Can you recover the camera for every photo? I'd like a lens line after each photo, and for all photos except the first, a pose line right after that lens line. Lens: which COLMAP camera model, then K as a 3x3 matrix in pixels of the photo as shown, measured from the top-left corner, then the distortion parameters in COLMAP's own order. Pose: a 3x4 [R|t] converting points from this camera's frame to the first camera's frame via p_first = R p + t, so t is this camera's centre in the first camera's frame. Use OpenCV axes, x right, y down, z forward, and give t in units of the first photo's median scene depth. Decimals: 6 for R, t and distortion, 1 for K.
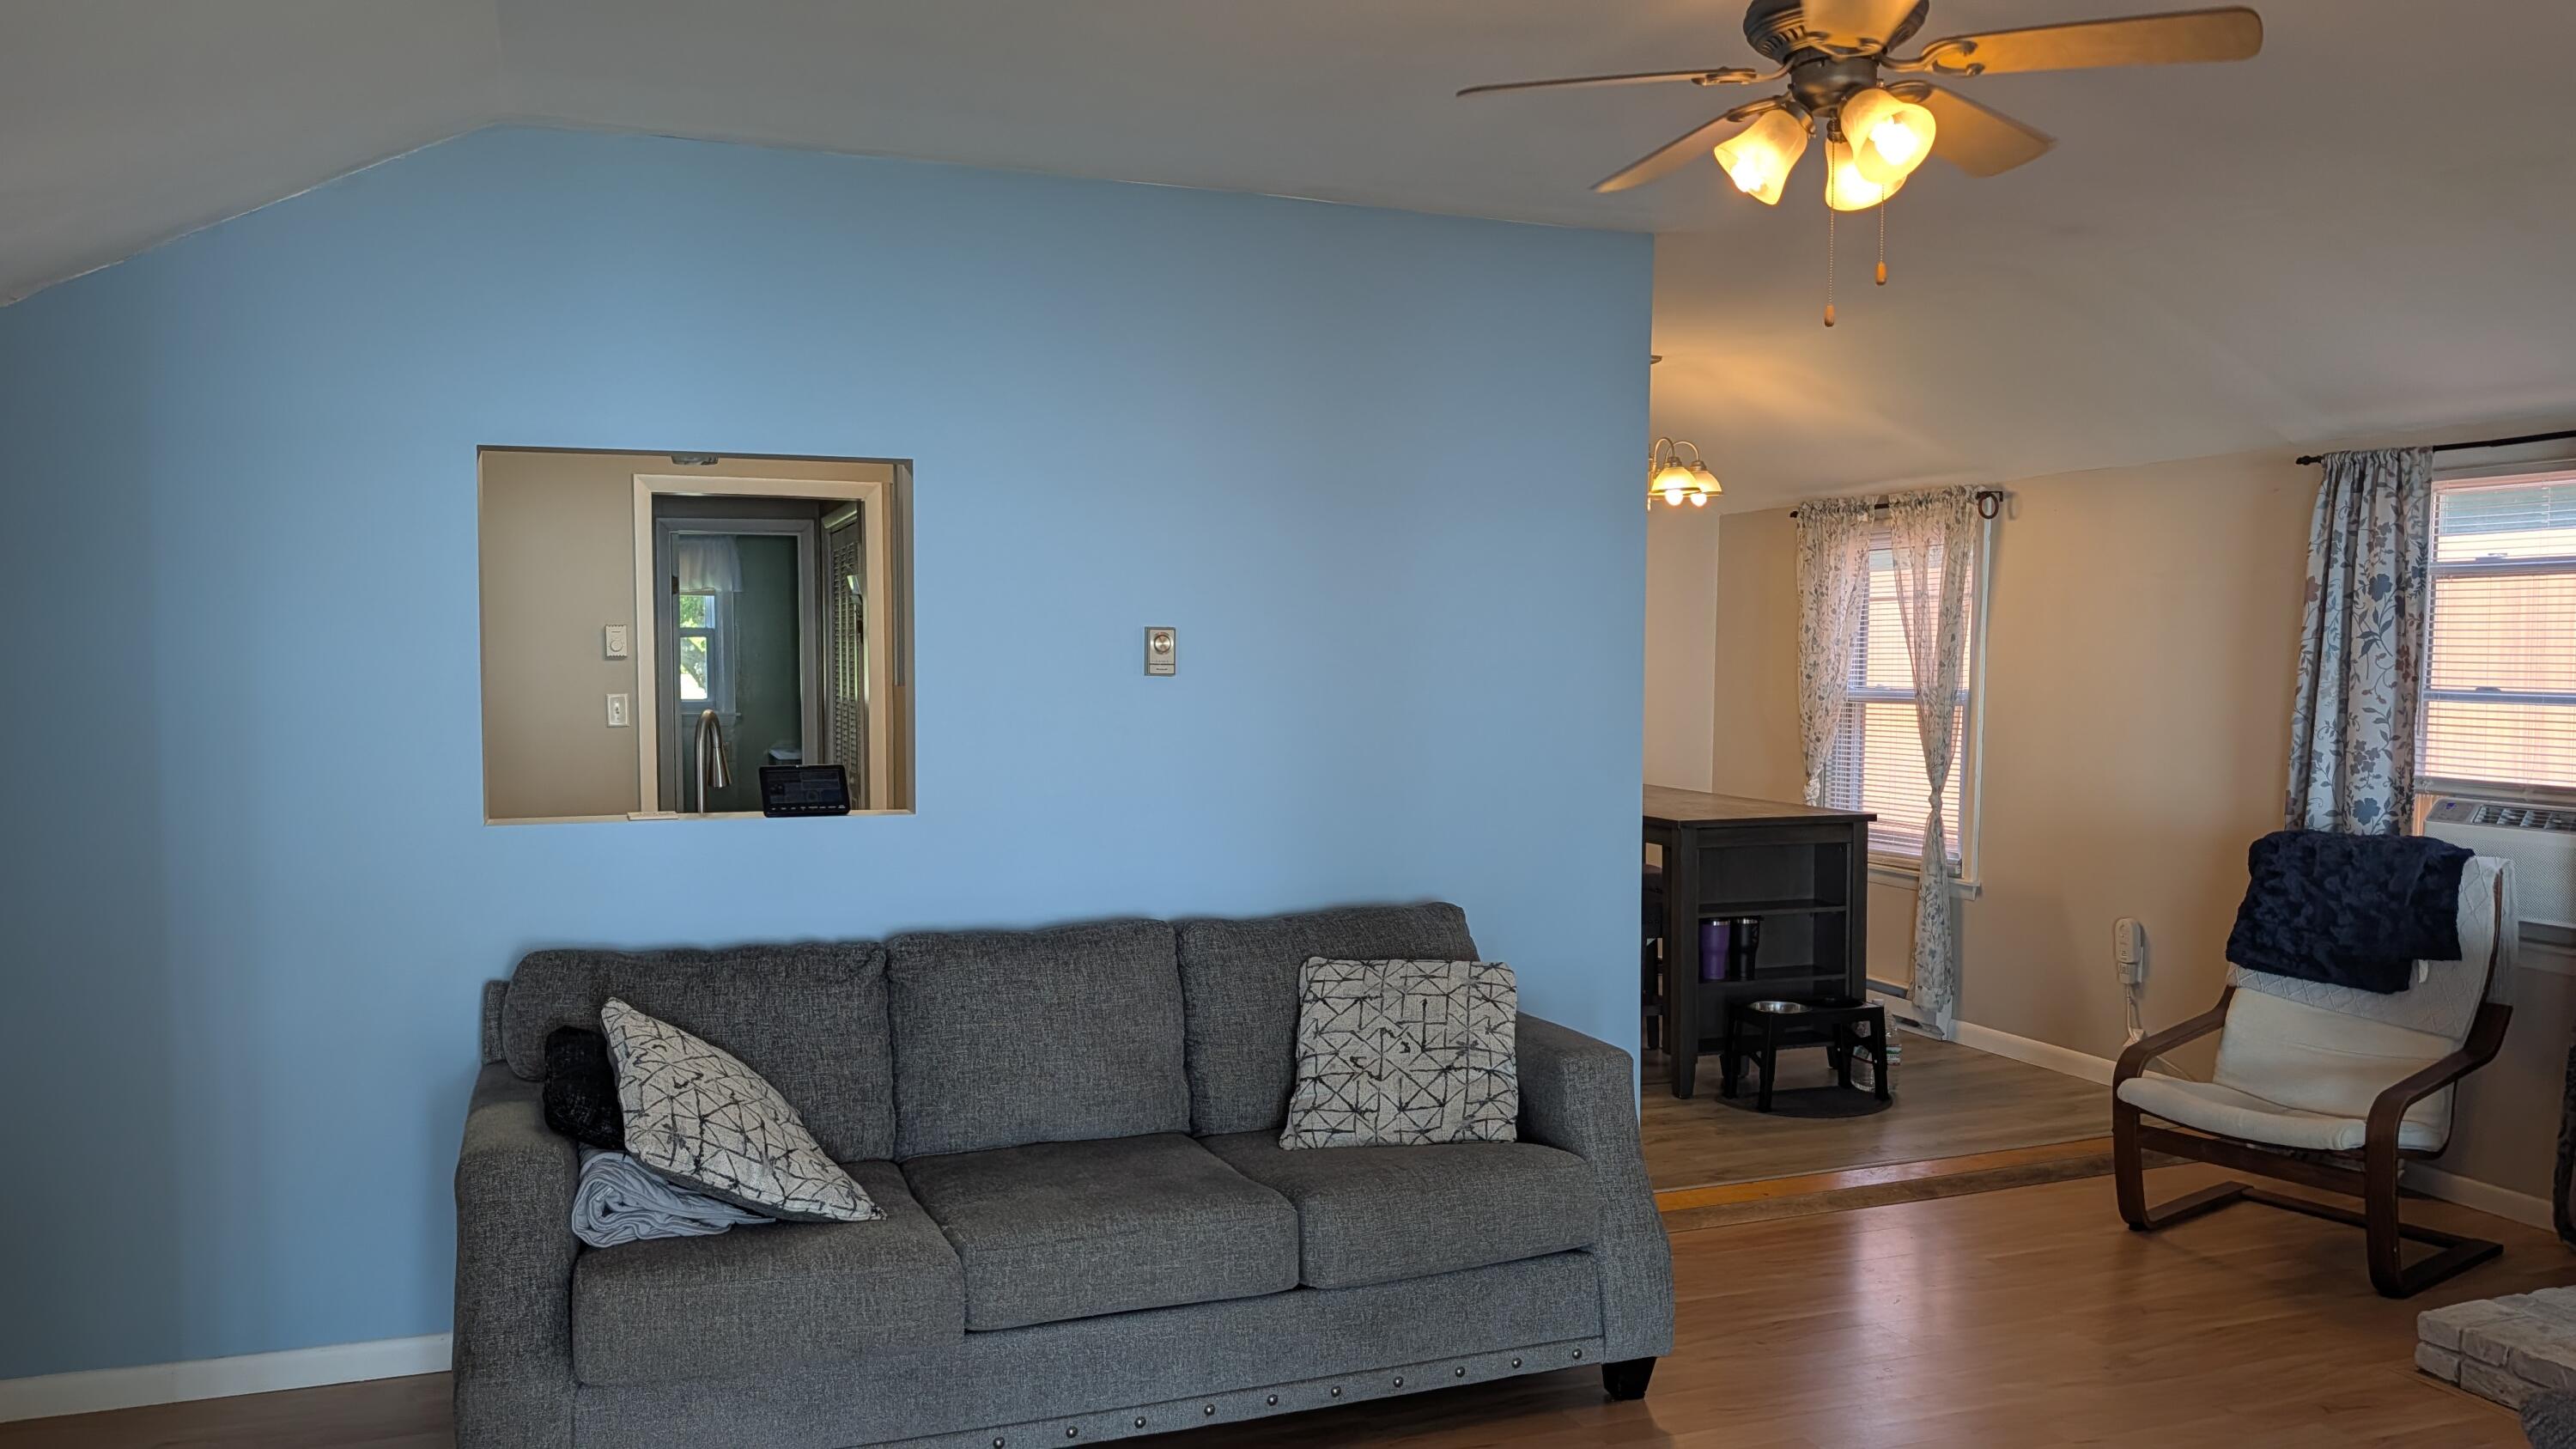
lens RADIAL K [[1861.8, 0, 1283.6], [0, 1861.8, 761.5], [0, 0, 1]] dist [0.030616, -0.039532]
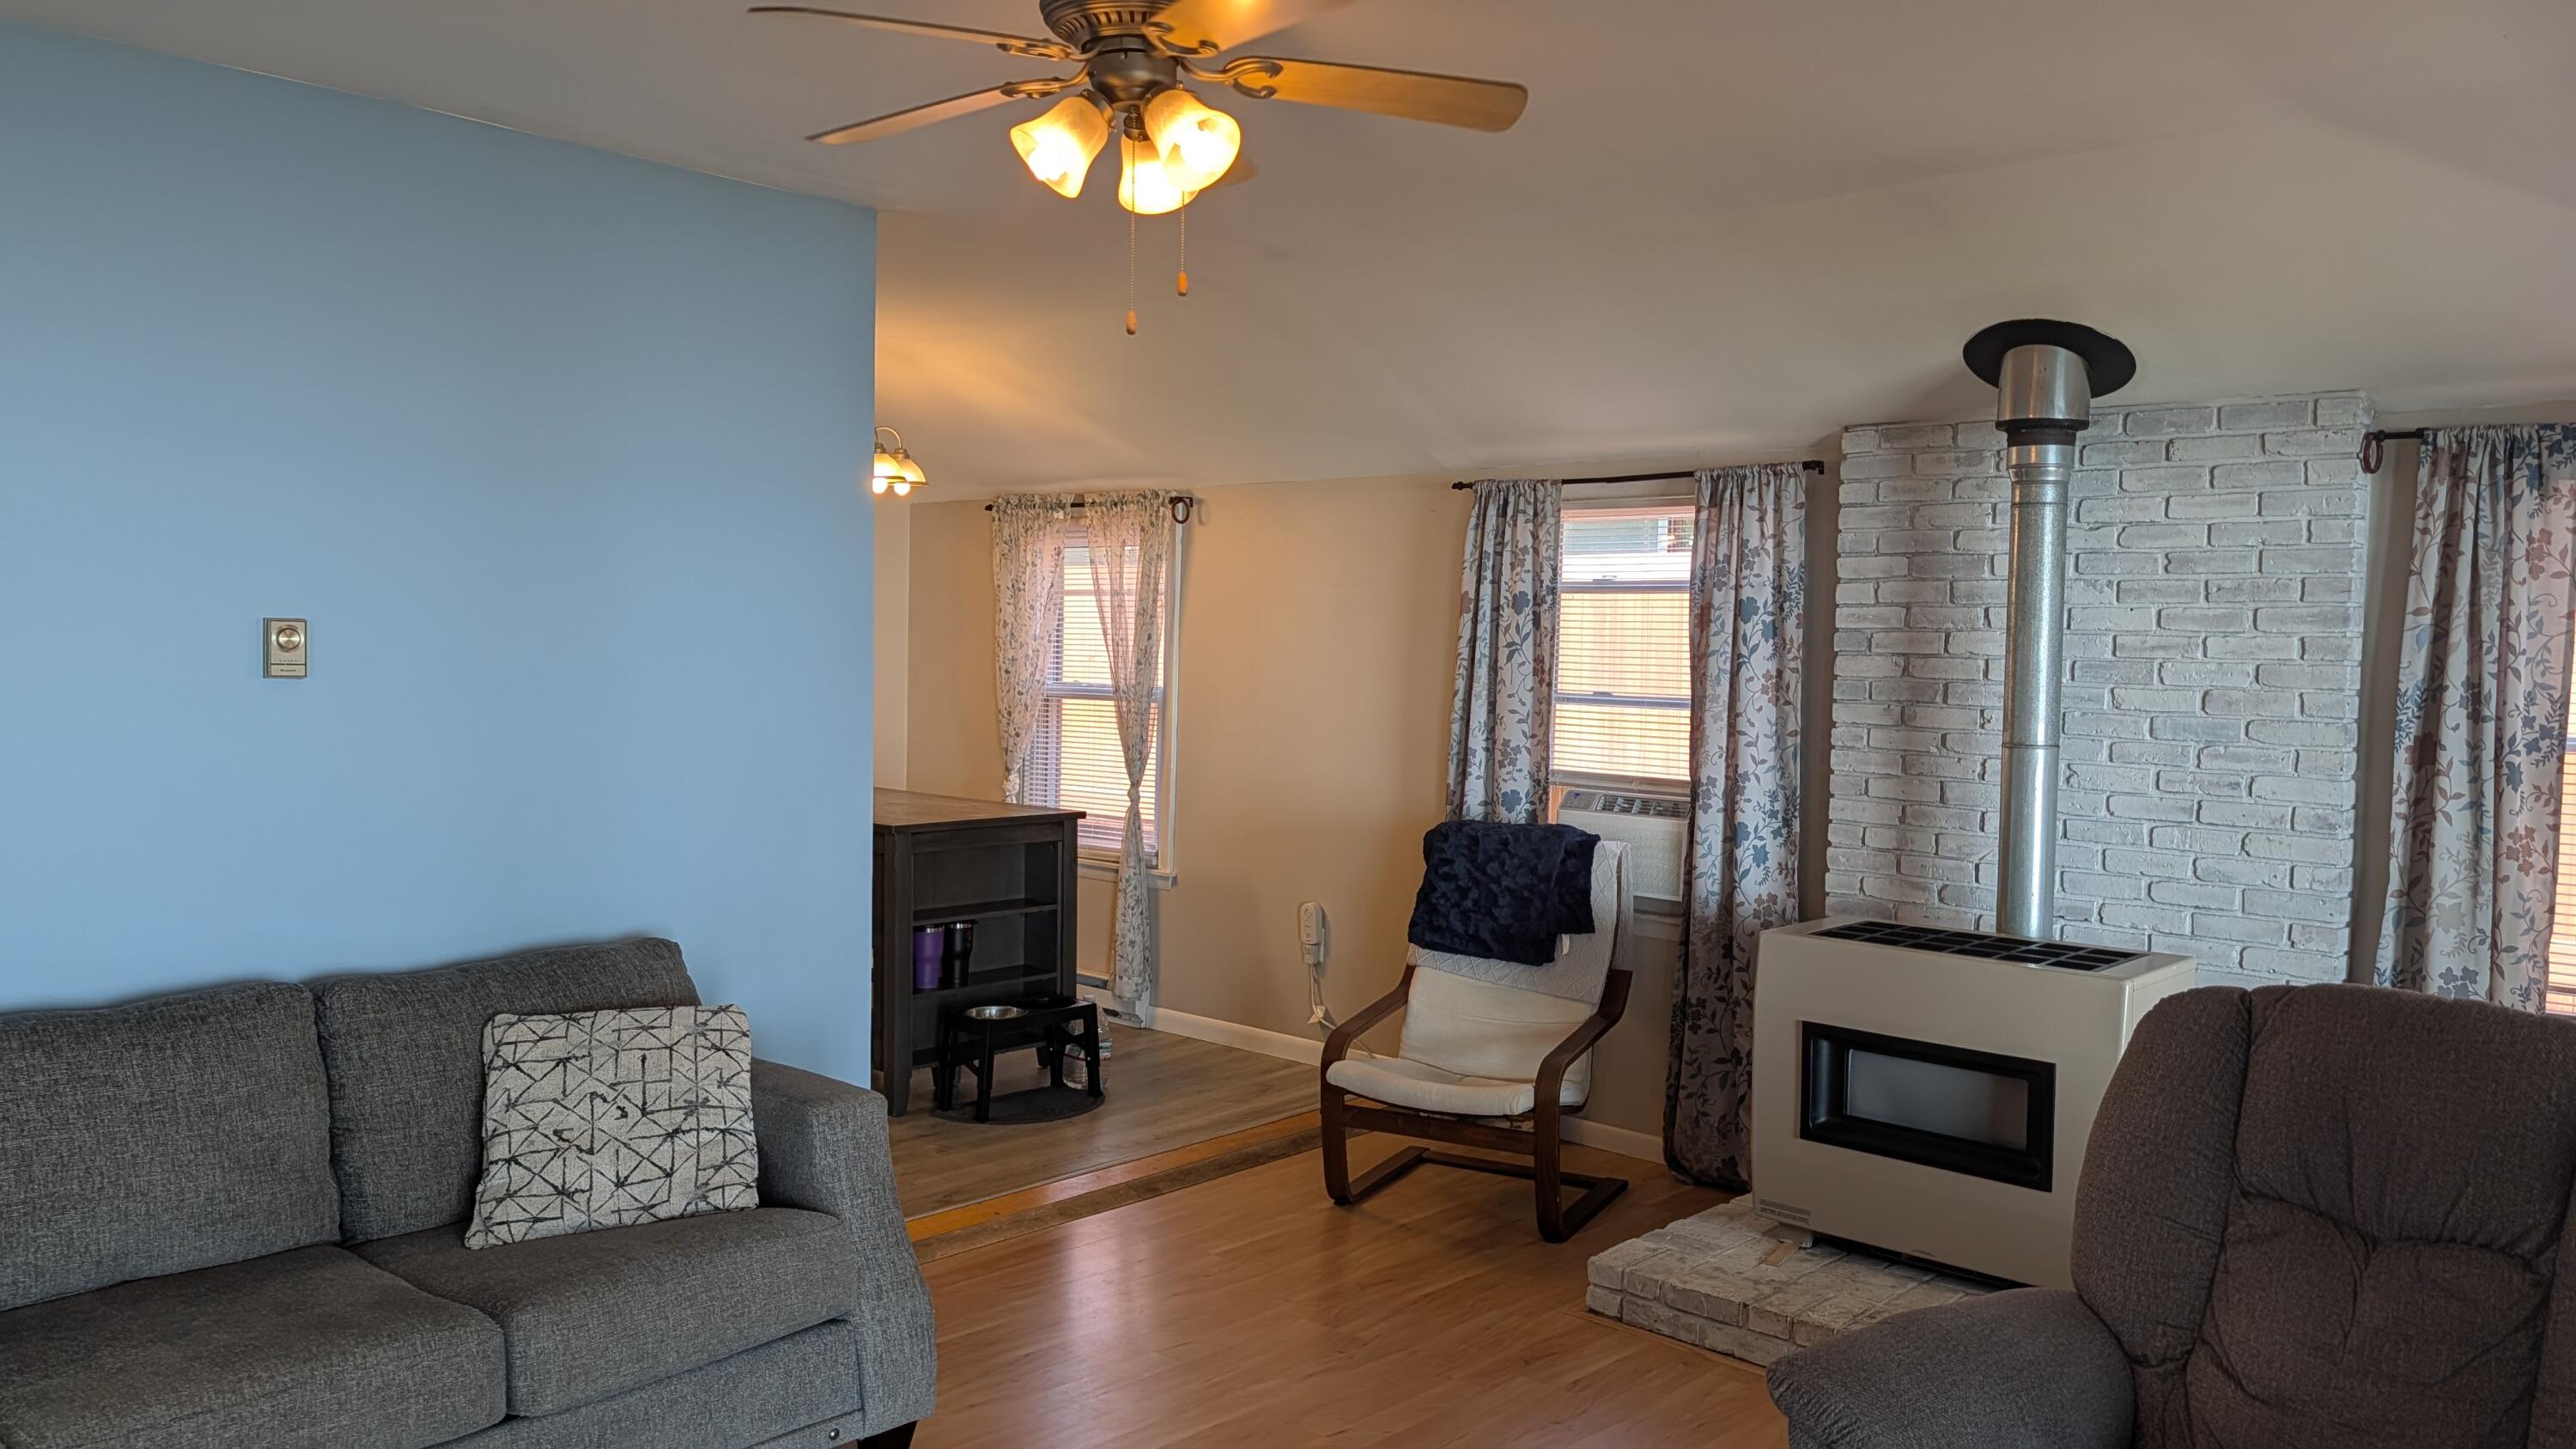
lens RADIAL K [[1861.8, 0, 1314.0], [0, 1861.8, 748.3], [0, 0, 1]] dist [0.030616, -0.039532]
pose [[0.893364, -0.013085, 0.449142, -0.028968], [0.010923, 0.999913, 0.007406, -0.015782], [-0.449200, -0.001710, 0.893429, 0.060829]]
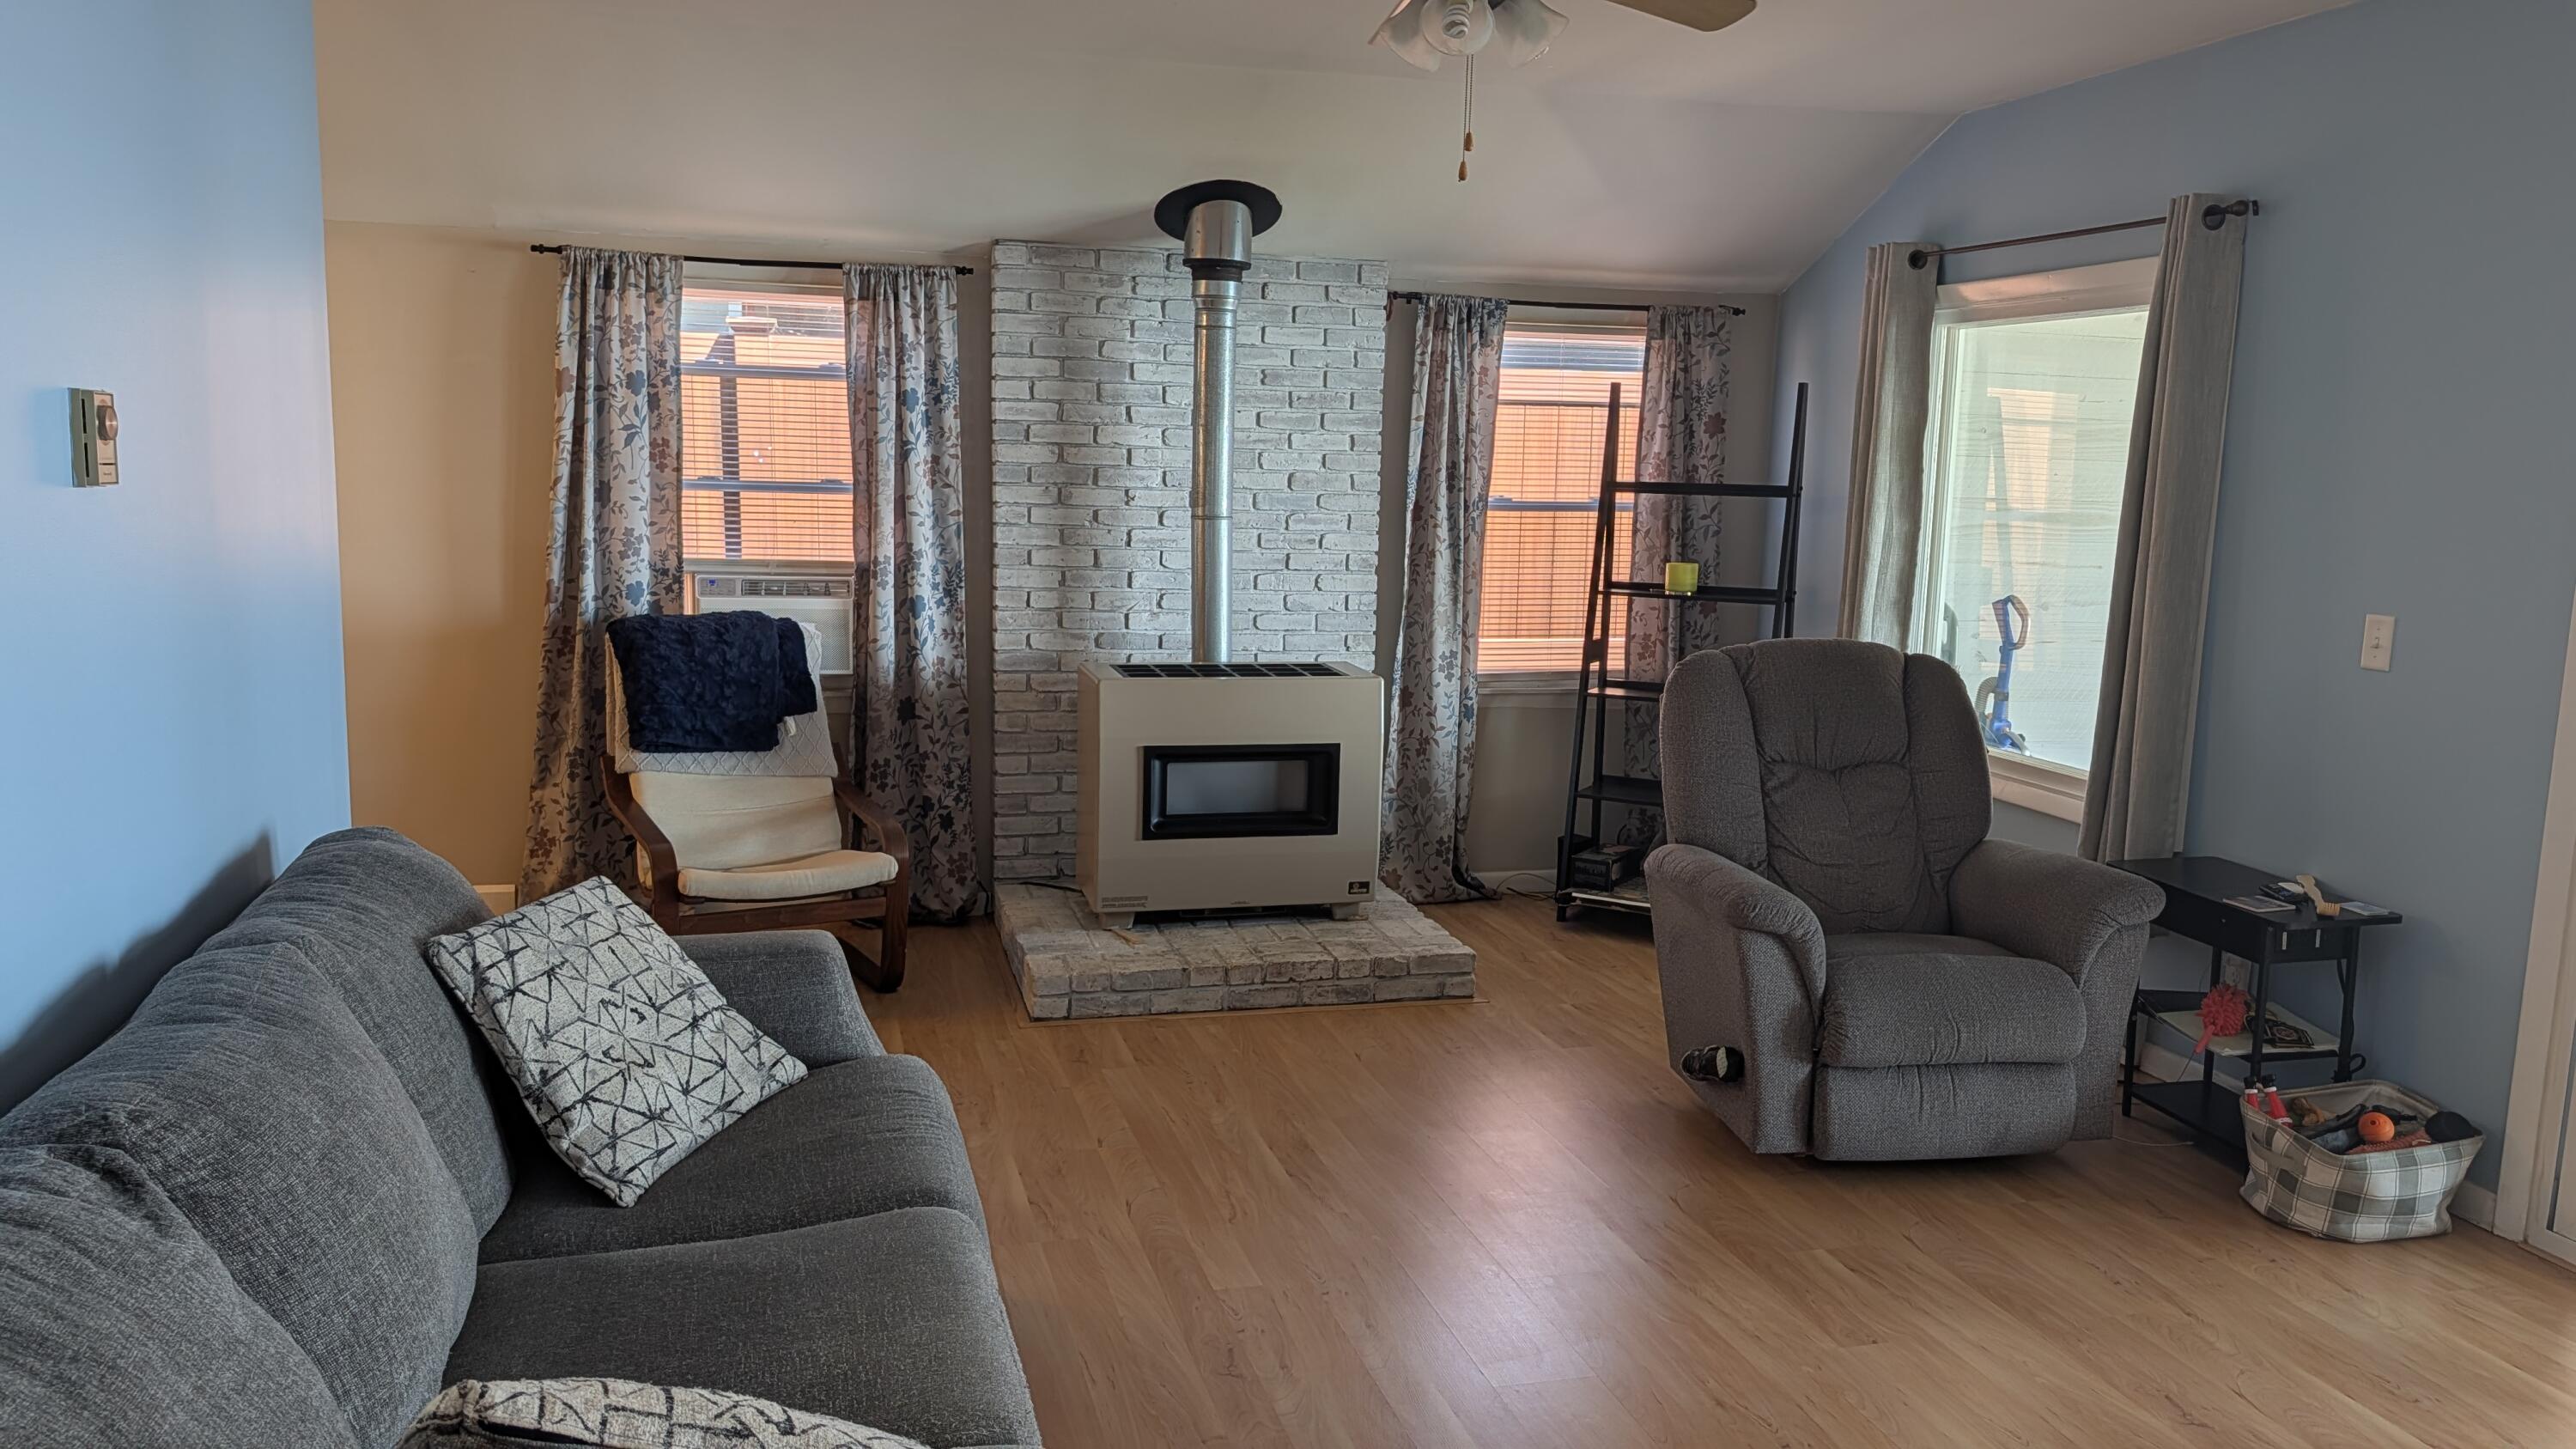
lens RADIAL K [[1861.8, 0, 1287.3], [0, 1861.8, 765.3], [0, 0, 1]] dist [0.030616, -0.039532]
pose [[0.090789, -0.162345, 0.982548, -0.484852], [0.032279, 0.986584, 0.160029, -0.037892], [-0.995347, 0.017187, 0.094812, 0.554531]]
